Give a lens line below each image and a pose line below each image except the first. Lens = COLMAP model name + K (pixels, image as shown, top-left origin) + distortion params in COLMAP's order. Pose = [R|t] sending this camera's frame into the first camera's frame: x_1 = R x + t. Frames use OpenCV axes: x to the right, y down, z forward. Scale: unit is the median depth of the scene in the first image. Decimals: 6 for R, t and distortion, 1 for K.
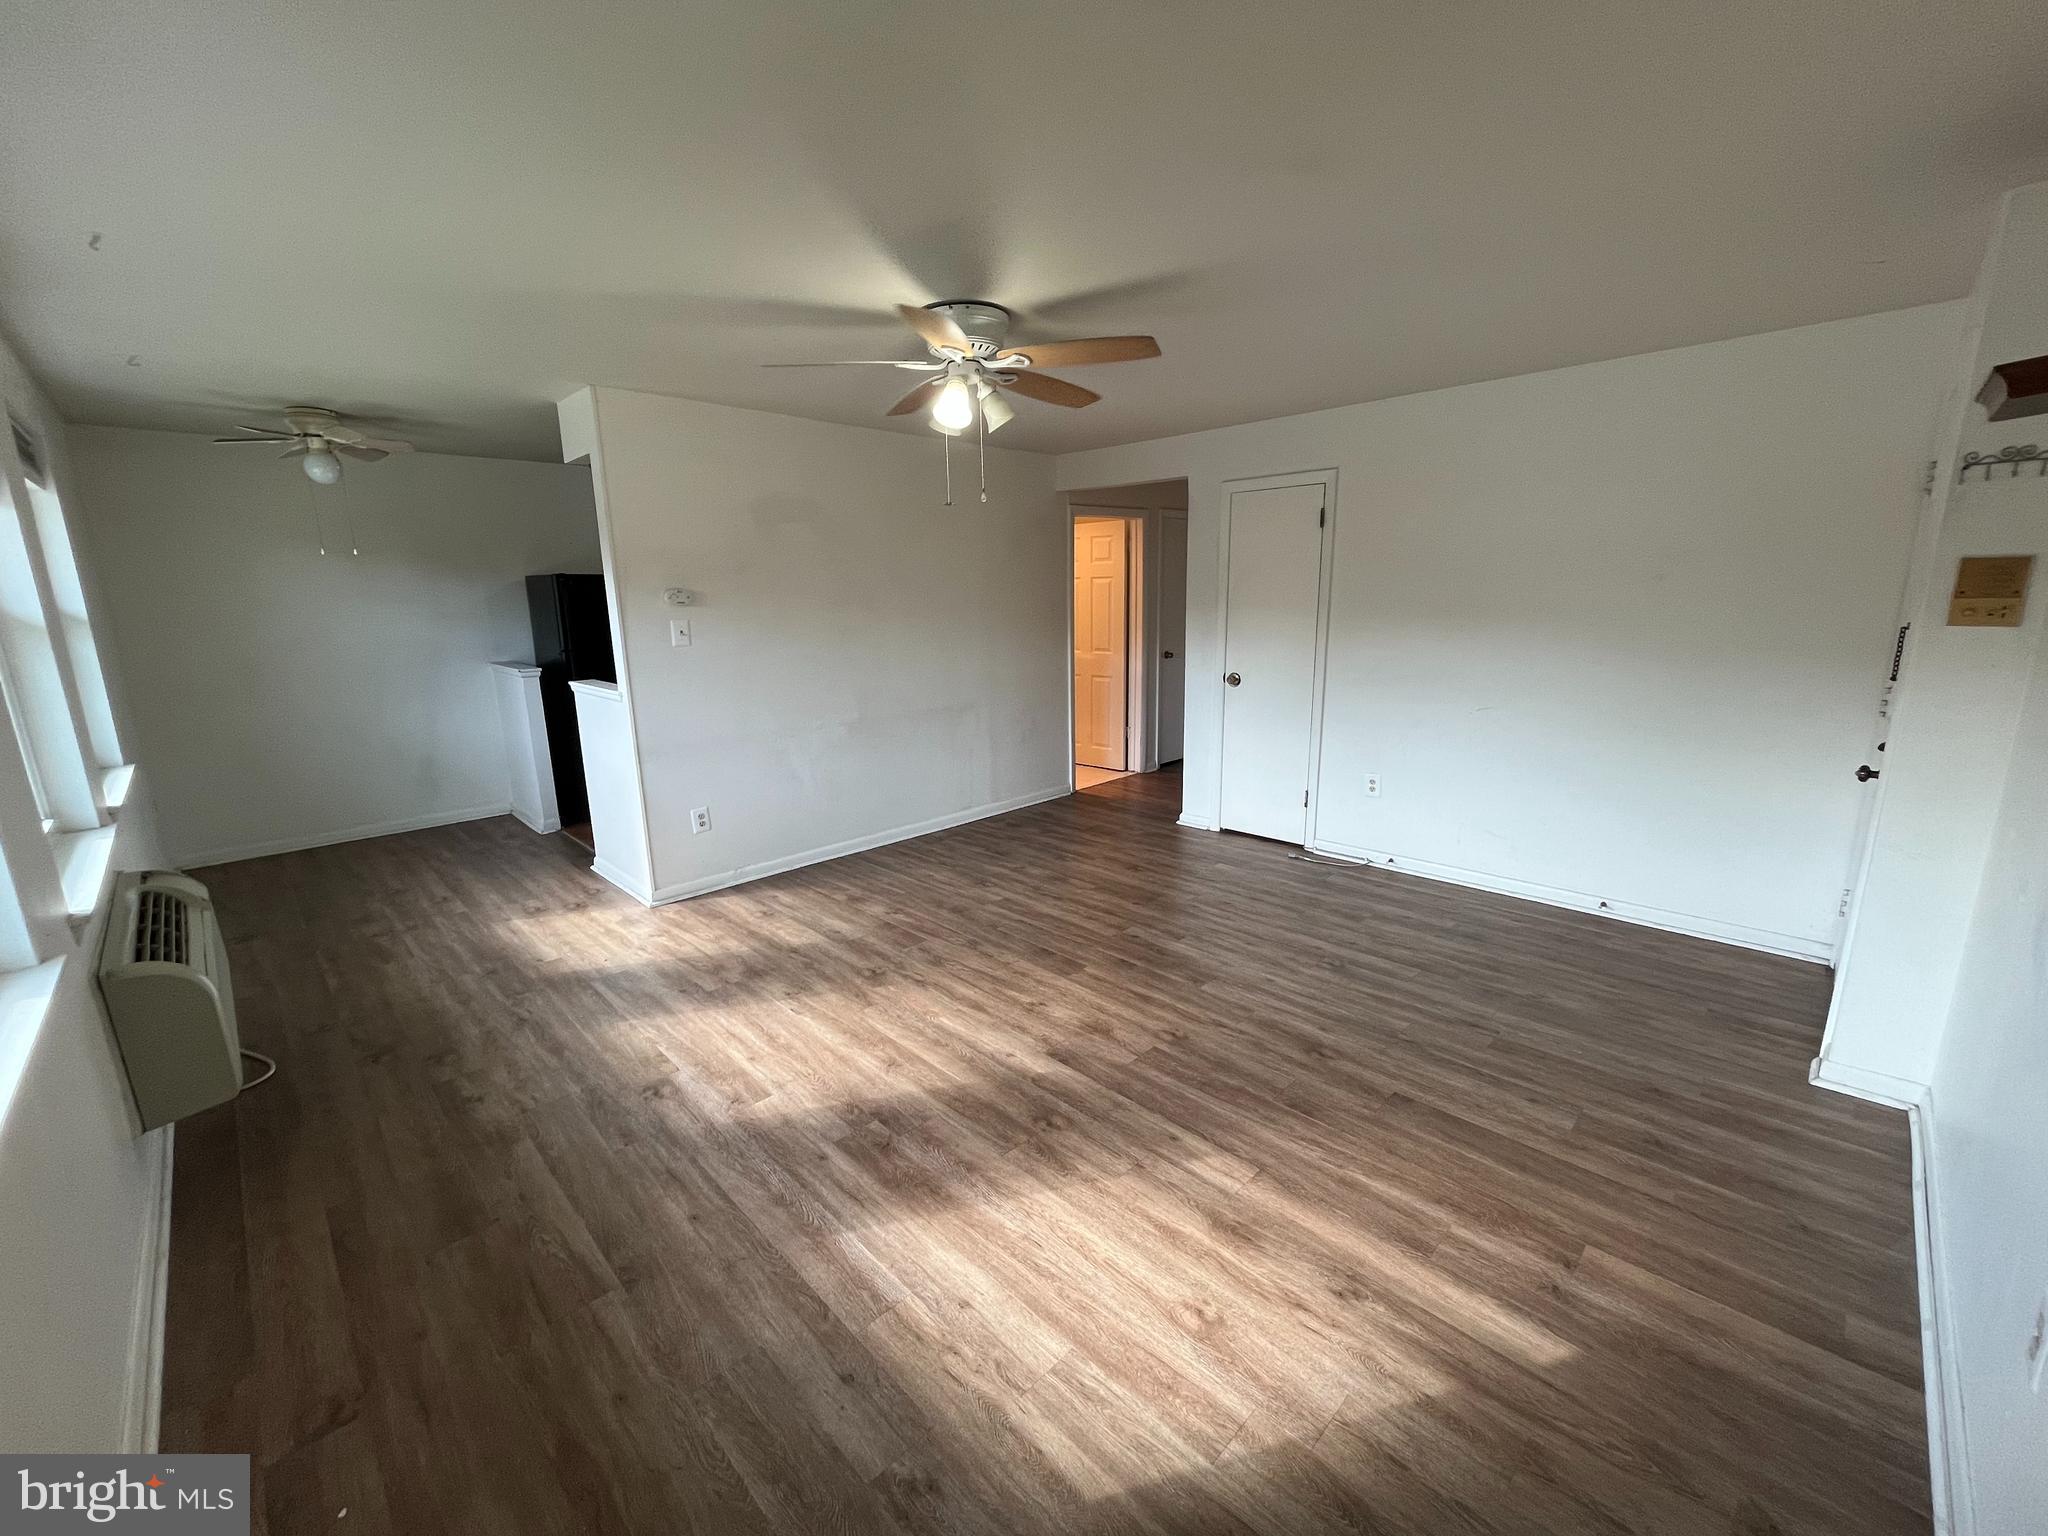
lens RADIAL K [[823.6, 0, 1028.0], [0, 823.6, 769.3], [0, 0, 1]] dist [-0.003453, -0.000613]
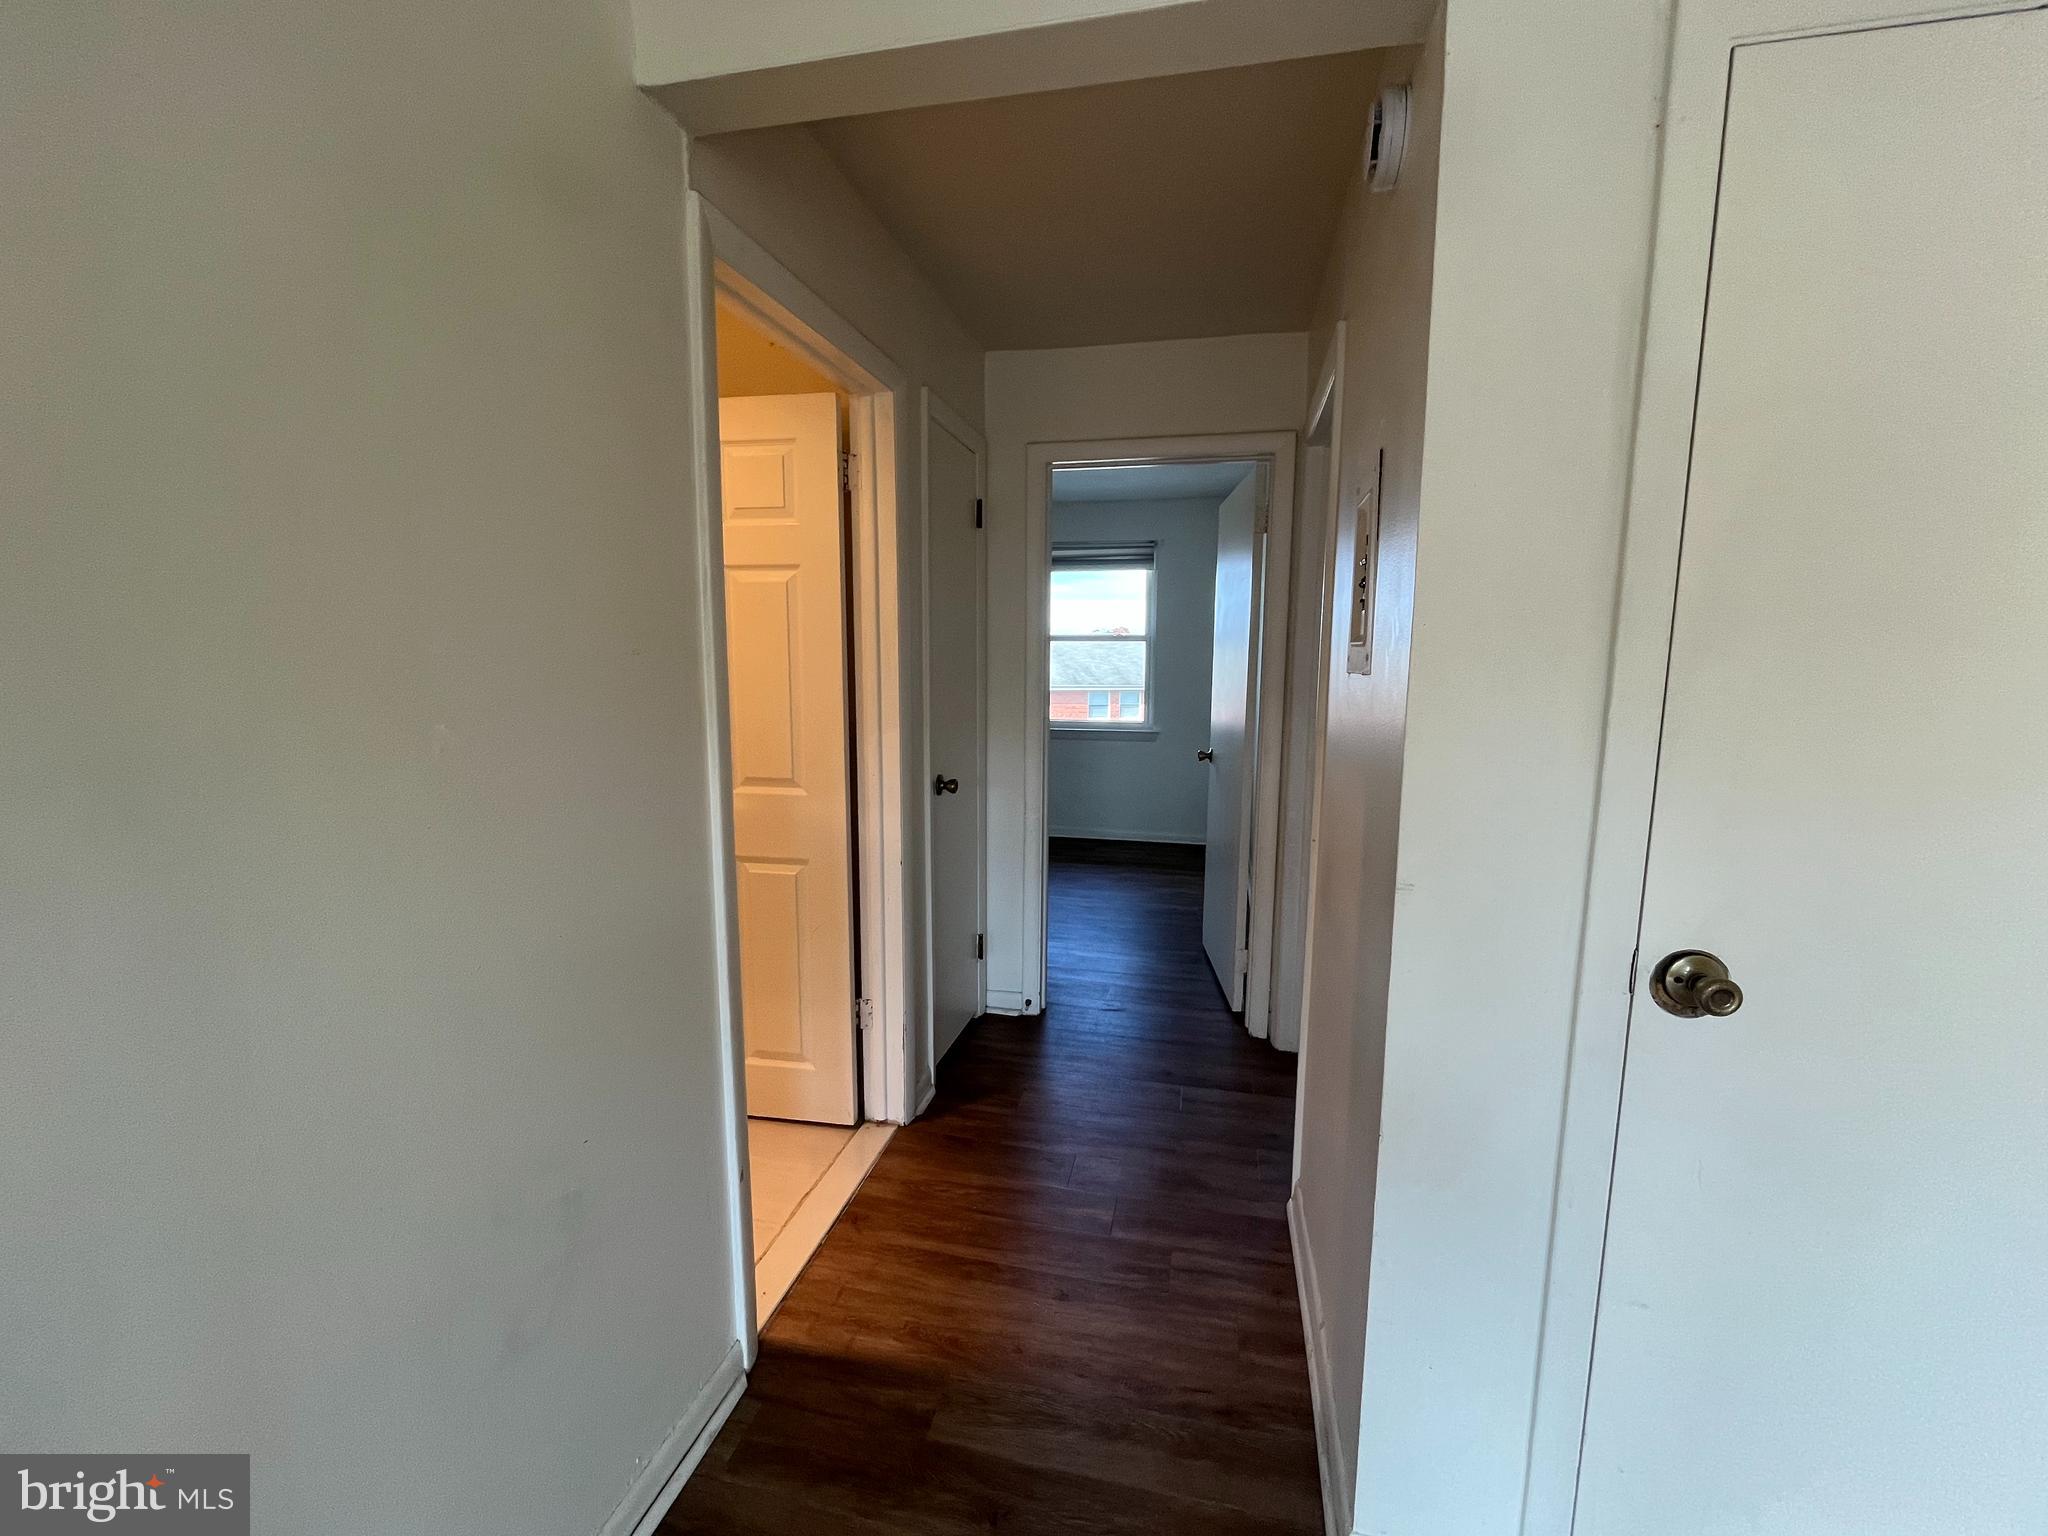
lens RADIAL K [[823.6, 0, 1028.0], [0, 823.6, 769.3], [0, 0, 1]] dist [-0.003453, -0.000613]
pose [[0.847025, -0.049877, 0.529208, 0.002737], [0.093948, 0.993962, -0.056688, -0.230840], [-0.523185, 0.097734, 0.846596, 1.255468]]
